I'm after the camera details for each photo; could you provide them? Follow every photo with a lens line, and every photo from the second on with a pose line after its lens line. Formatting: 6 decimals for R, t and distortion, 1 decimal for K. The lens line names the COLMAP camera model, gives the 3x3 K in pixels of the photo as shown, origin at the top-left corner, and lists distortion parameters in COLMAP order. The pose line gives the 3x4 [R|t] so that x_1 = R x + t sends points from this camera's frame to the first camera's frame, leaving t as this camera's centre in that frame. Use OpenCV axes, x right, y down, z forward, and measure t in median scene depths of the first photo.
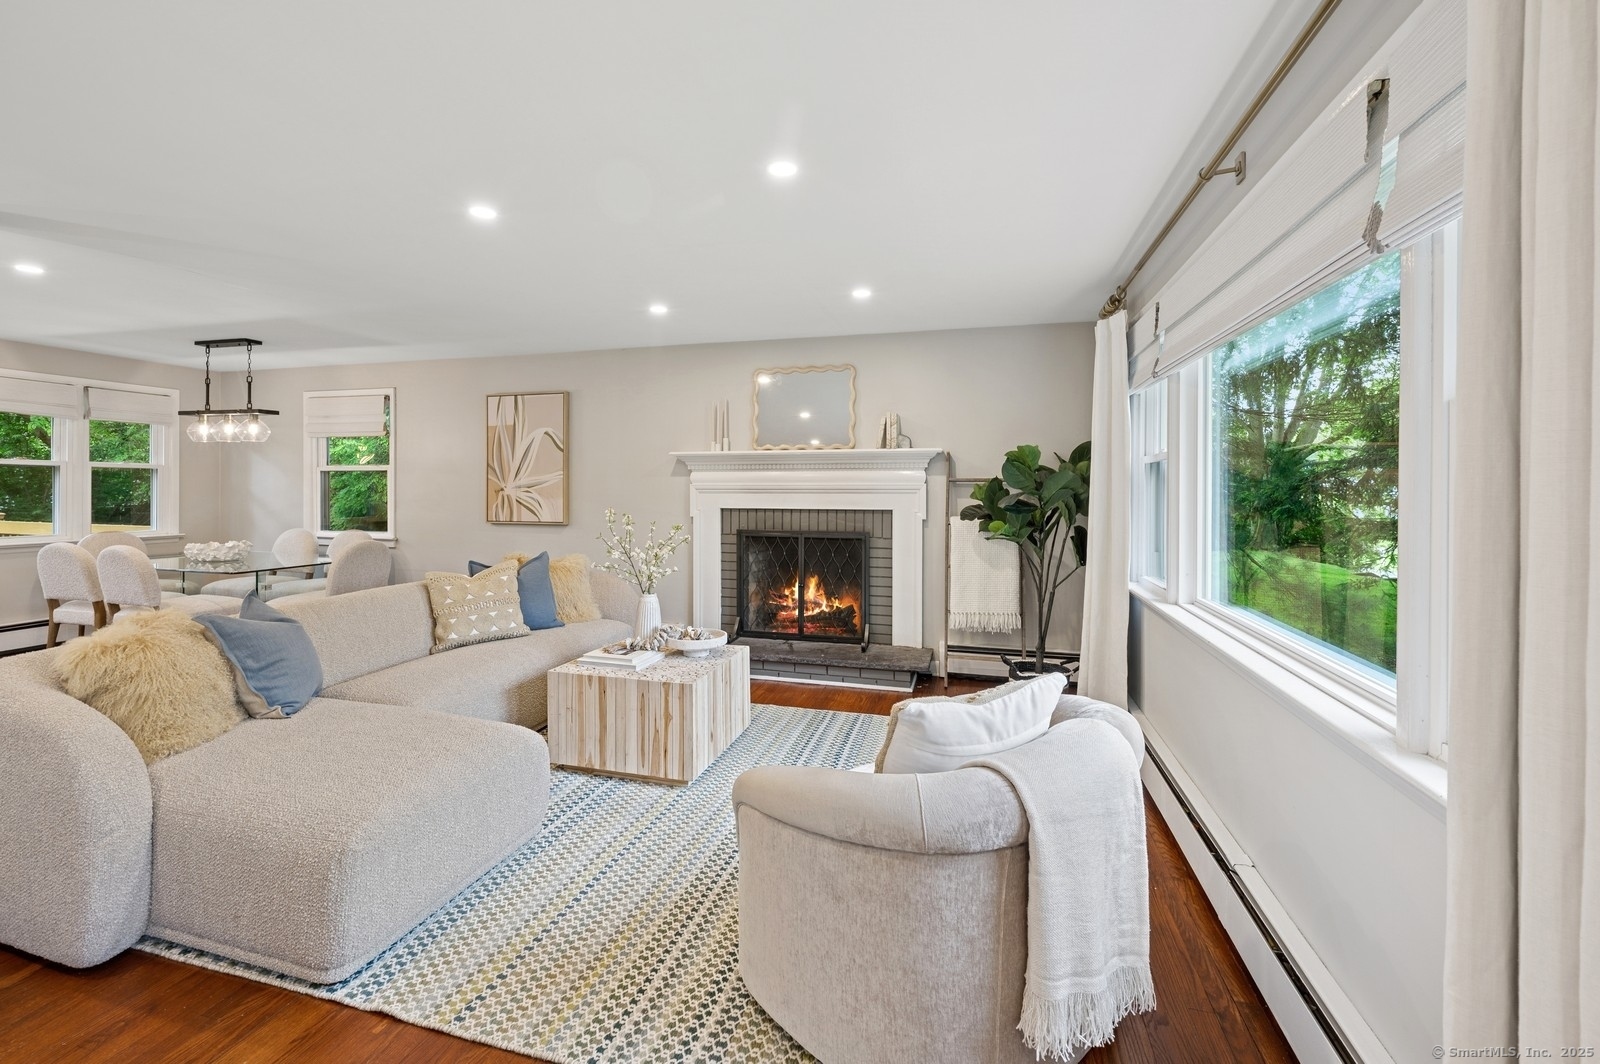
lens RADIAL K [[667.5, 0, 795.6], [0, 667.5, 492.2], [0, 0, 1]] dist [-0.001049, -0.000044]
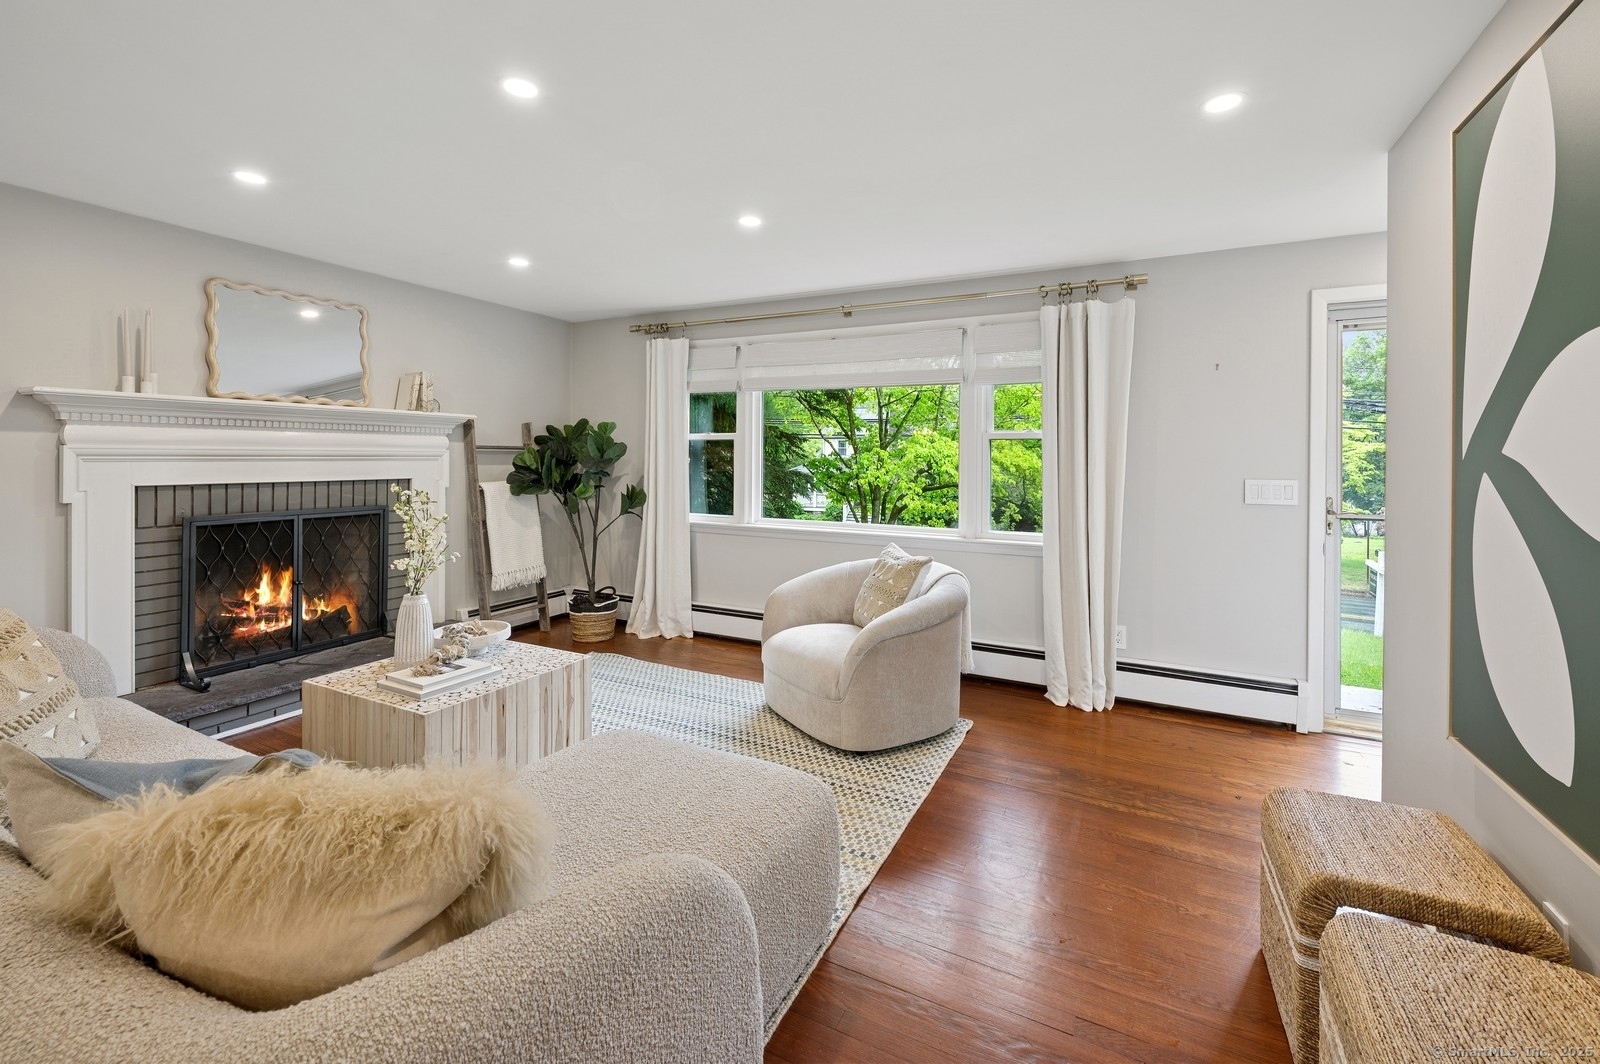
lens RADIAL K [[657.9, 0, 803.1], [0, 657.9, 458.3], [0, 0, 1]] dist [-0.000588, 0.000048]
pose [[0.200542, -0.002572, 0.979682, -0.640710], [-0.001798, 0.999994, 0.002994, -0.004848], [-0.979683, -0.002362, 0.200536, 0.307407]]
